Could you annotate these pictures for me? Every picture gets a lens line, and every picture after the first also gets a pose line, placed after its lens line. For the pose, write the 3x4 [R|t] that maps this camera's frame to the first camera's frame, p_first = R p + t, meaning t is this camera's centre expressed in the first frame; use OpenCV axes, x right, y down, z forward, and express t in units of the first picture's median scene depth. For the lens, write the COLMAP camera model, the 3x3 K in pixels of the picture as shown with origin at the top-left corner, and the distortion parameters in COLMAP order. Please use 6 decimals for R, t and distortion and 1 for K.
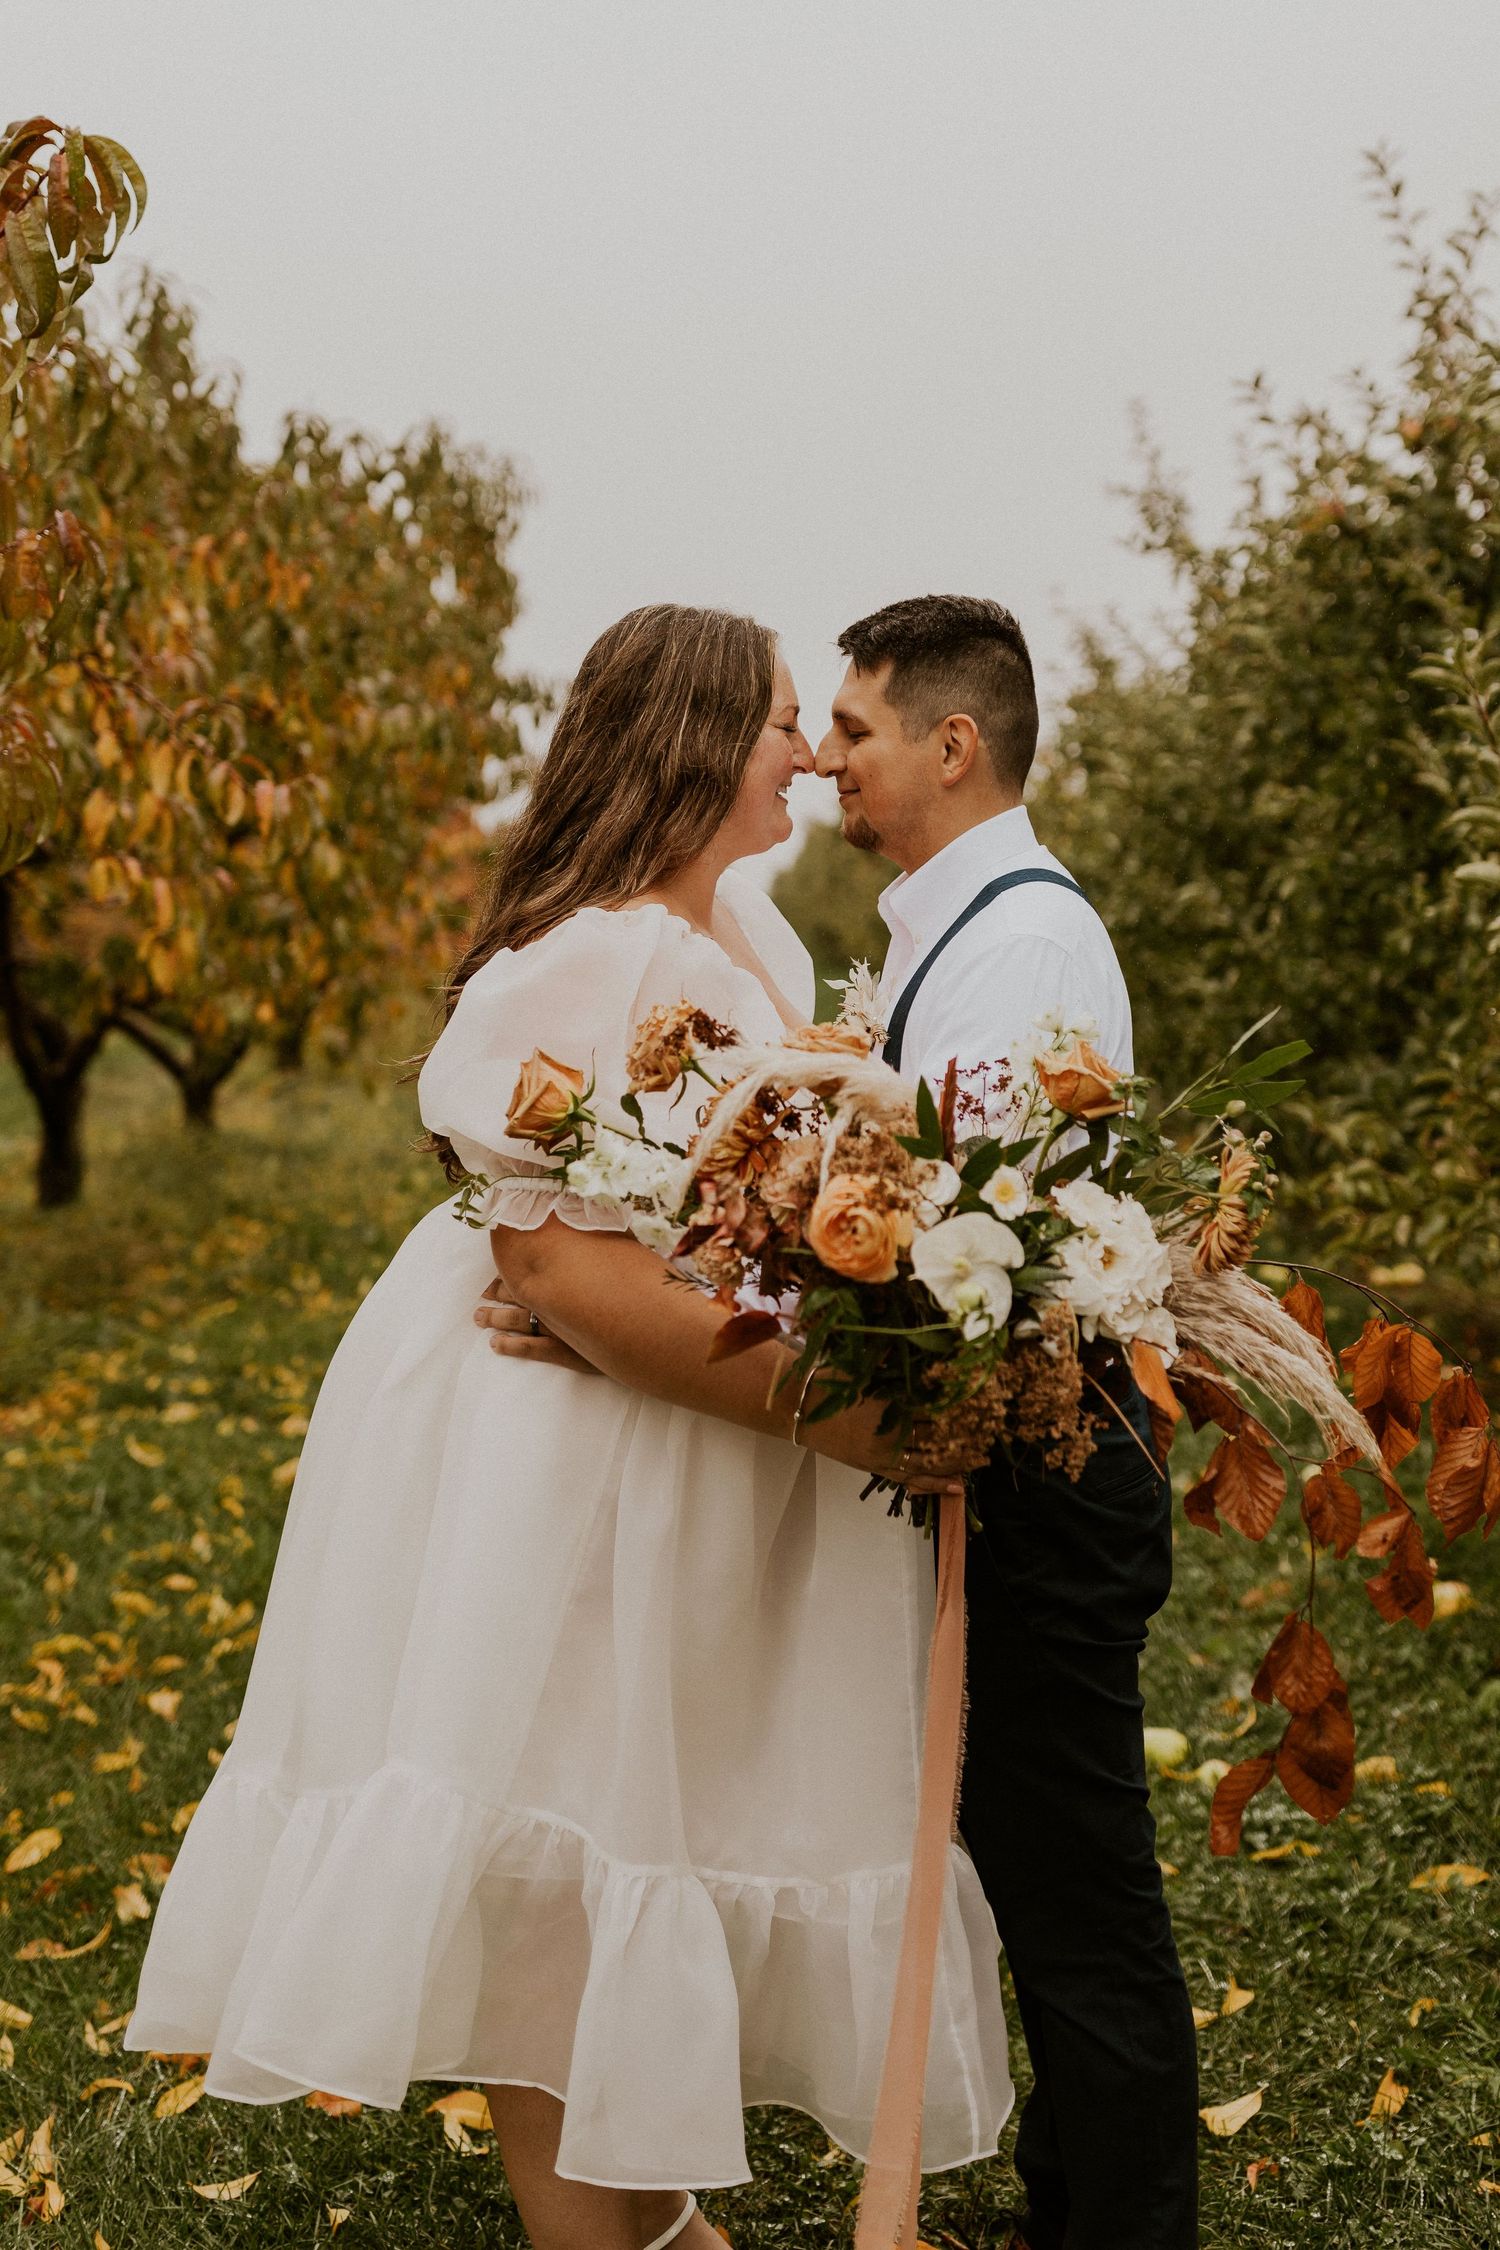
lens RADIAL K [[2596.6, 0, 750.5], [0, 2596.6, 880.8], [0, 0, 1]] dist [-0.004233, 0.007556]
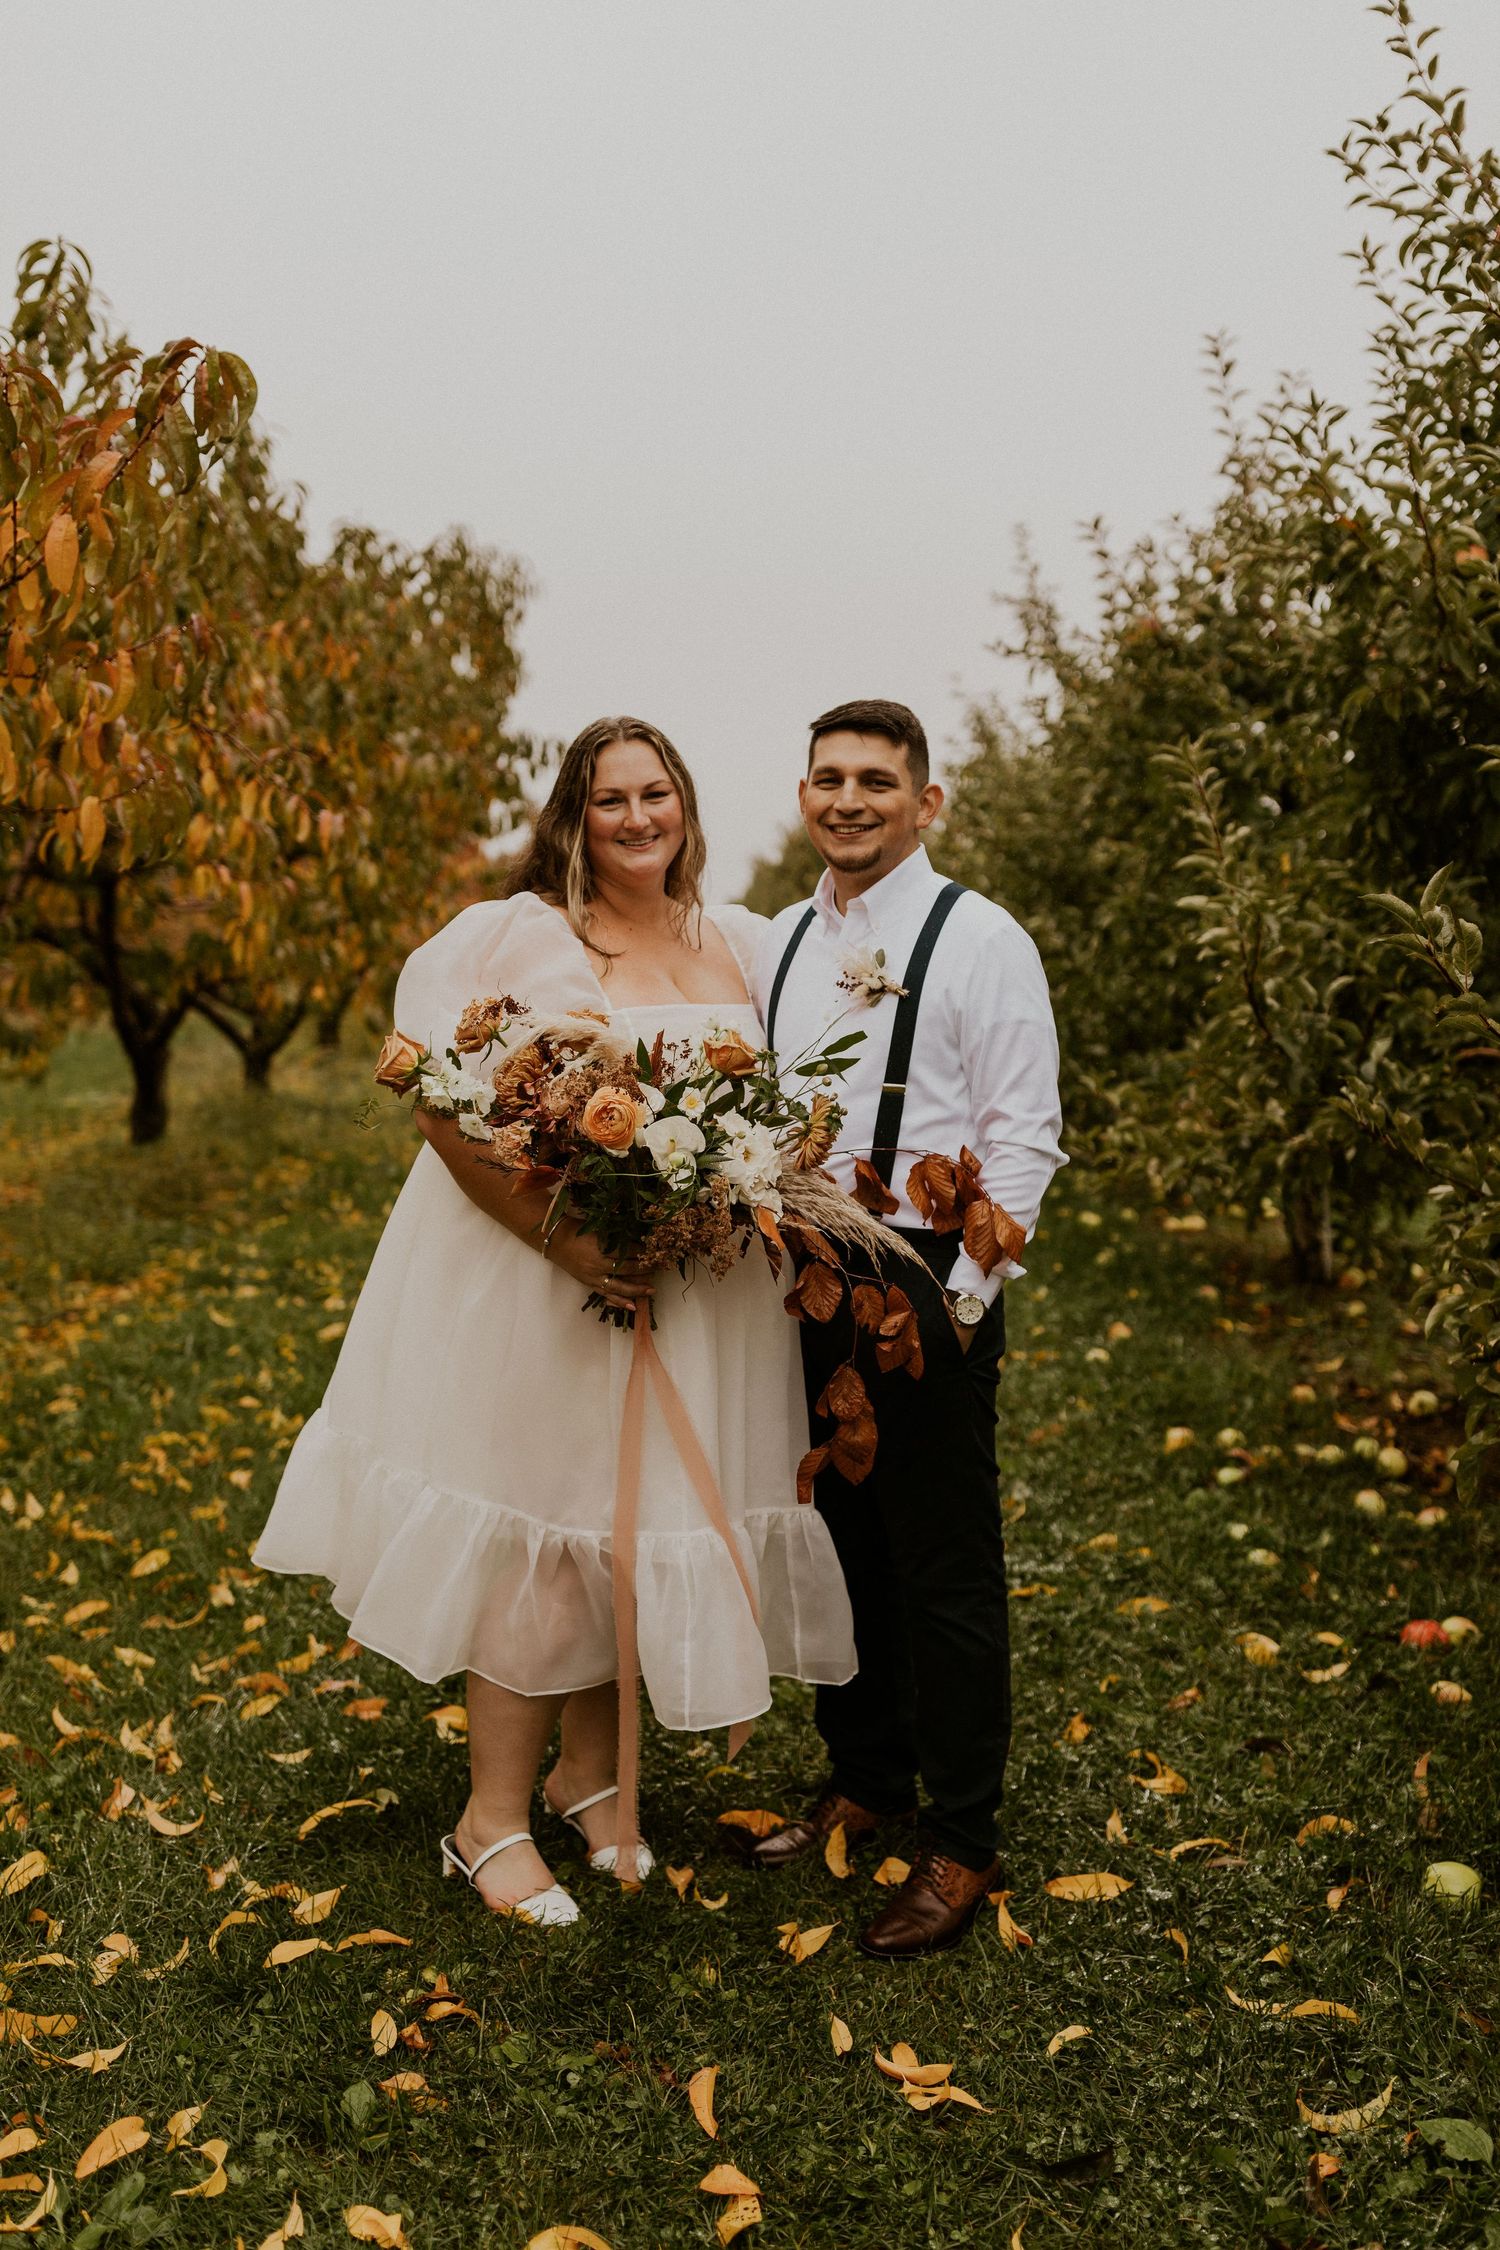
lens RADIAL K [[2144.5, 0, 691.2], [0, 2144.5, 1058.4], [0, 0, 1]] dist [0.002285, -0.004125]
pose [[0.999489, 0.031394, -0.005966, 0.012012], [-0.030906, 0.997118, 0.069291, 0.005827], [0.008124, -0.069071, 0.997579, -0.104581]]
